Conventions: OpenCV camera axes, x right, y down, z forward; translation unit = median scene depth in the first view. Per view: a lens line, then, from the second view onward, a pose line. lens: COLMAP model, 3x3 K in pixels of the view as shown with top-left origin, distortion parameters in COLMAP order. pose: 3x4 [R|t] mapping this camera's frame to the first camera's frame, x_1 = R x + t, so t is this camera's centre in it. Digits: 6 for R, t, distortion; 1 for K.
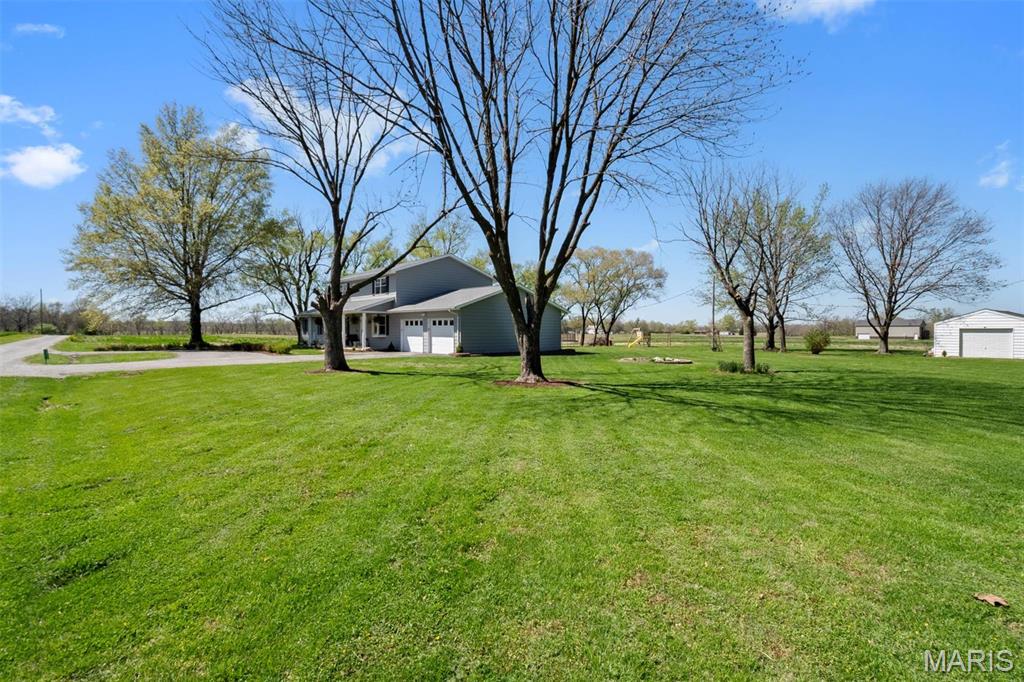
lens RADIAL K [[471.6, 0, 512.0], [0, 471.6, 341.0], [0, 0, 1]] dist [-0.000584, -0.000058]
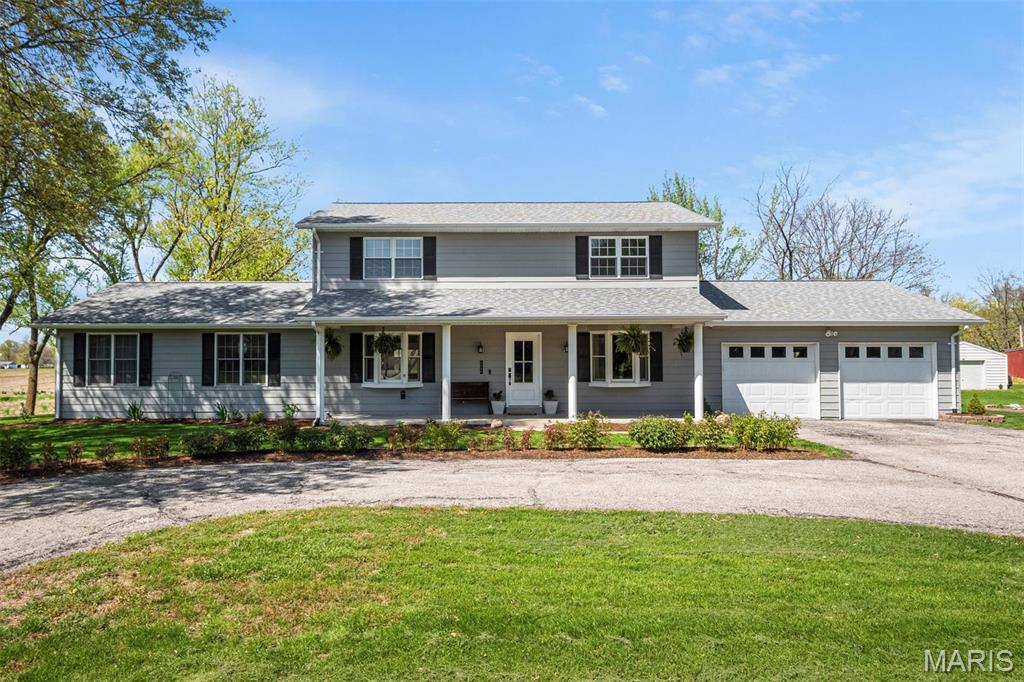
lens RADIAL K [[725.1, 0, 512.0], [0, 725.1, 341.0], [0, 0, 1]] dist [-0.005170, -0.001650]
pose [[0.666486, 0.018955, 0.745277, -0.831403], [0.024980, 0.998548, -0.047736, -0.021926], [-0.745099, 0.050433, 0.665044, 0.714872]]
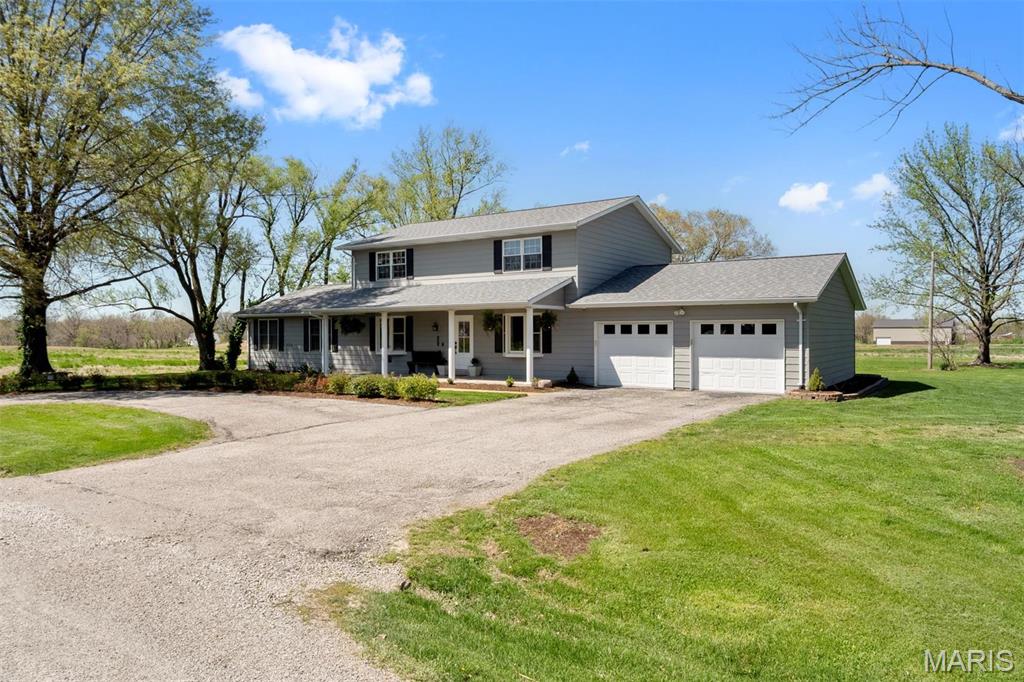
lens RADIAL K [[725.1, 0, 512.0], [0, 725.1, 341.0], [0, 0, 1]] dist [-0.005170, -0.001650]
pose [[0.971461, 0.003616, 0.237172, -0.498399], [0.003367, 0.999573, -0.029031, -0.004203], [-0.237176, 0.029001, 0.971034, 0.286813]]
